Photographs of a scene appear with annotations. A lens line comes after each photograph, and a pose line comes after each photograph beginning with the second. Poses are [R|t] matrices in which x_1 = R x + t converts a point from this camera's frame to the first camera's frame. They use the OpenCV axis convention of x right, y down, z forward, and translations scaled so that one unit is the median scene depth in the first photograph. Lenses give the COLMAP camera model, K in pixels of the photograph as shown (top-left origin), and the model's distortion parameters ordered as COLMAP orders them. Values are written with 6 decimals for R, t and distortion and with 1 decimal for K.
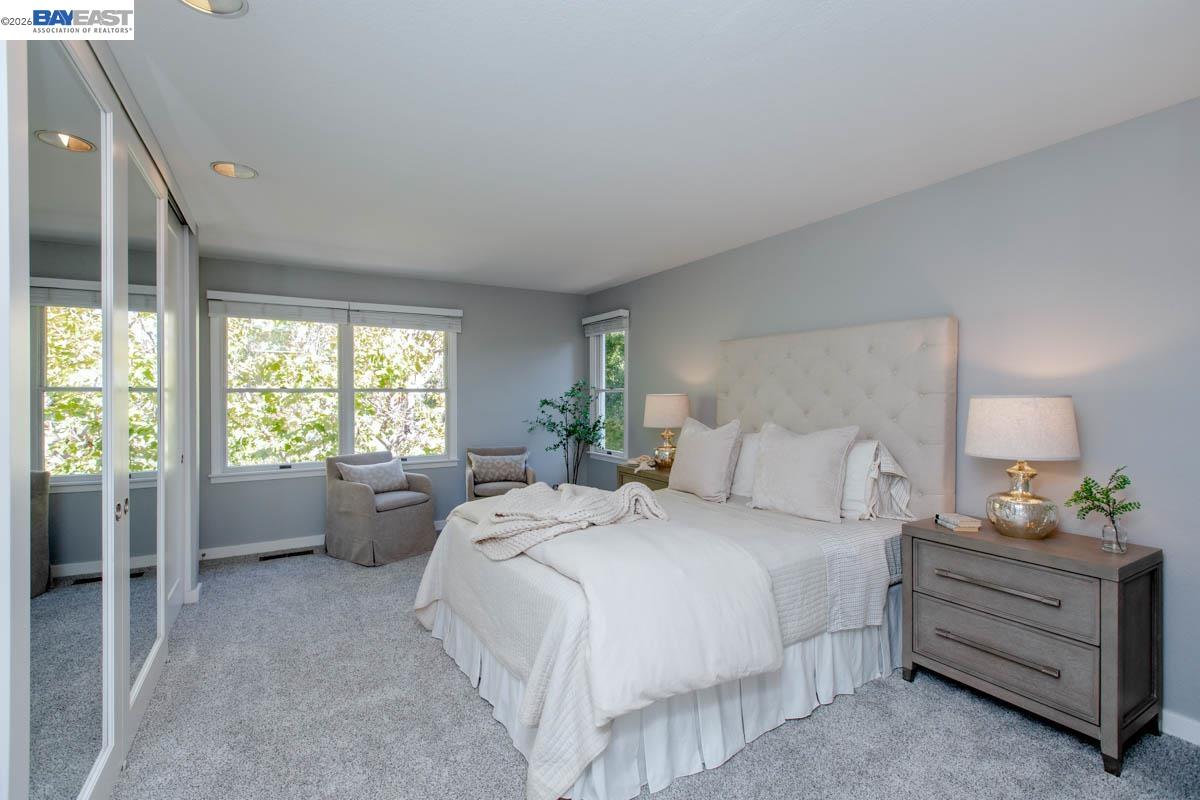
lens RADIAL K [[538.7, 0, 600.7], [0, 538.7, 396.3], [0, 0, 1]] dist [0.004600, -0.002626]
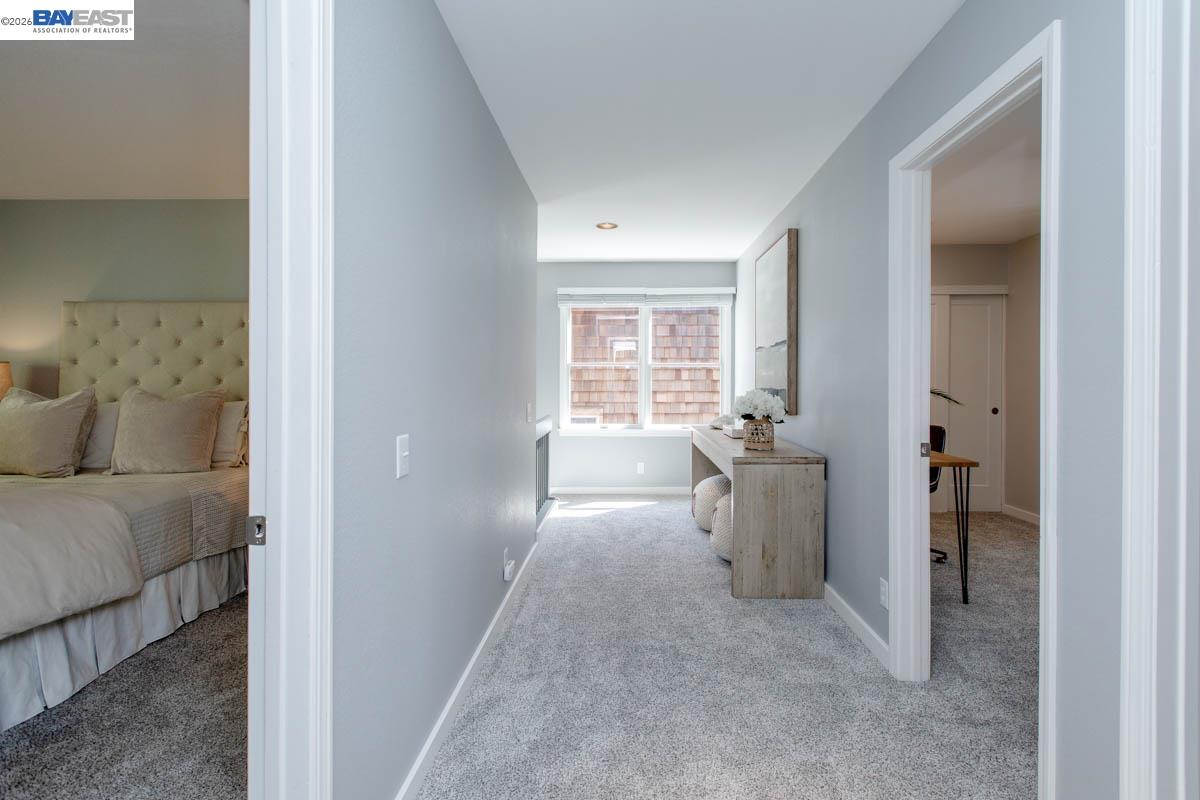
lens RADIAL K [[538.7, 0, 603.9], [0, 538.7, 377.4], [0, 0, 1]] dist [0.004600, -0.002626]
pose [[0.535667, 0.001497, 0.844428, -0.091989], [0.001290, 0.999996, -0.002591, 0.045159], [-0.844429, 0.002477, 0.535663, -0.385276]]
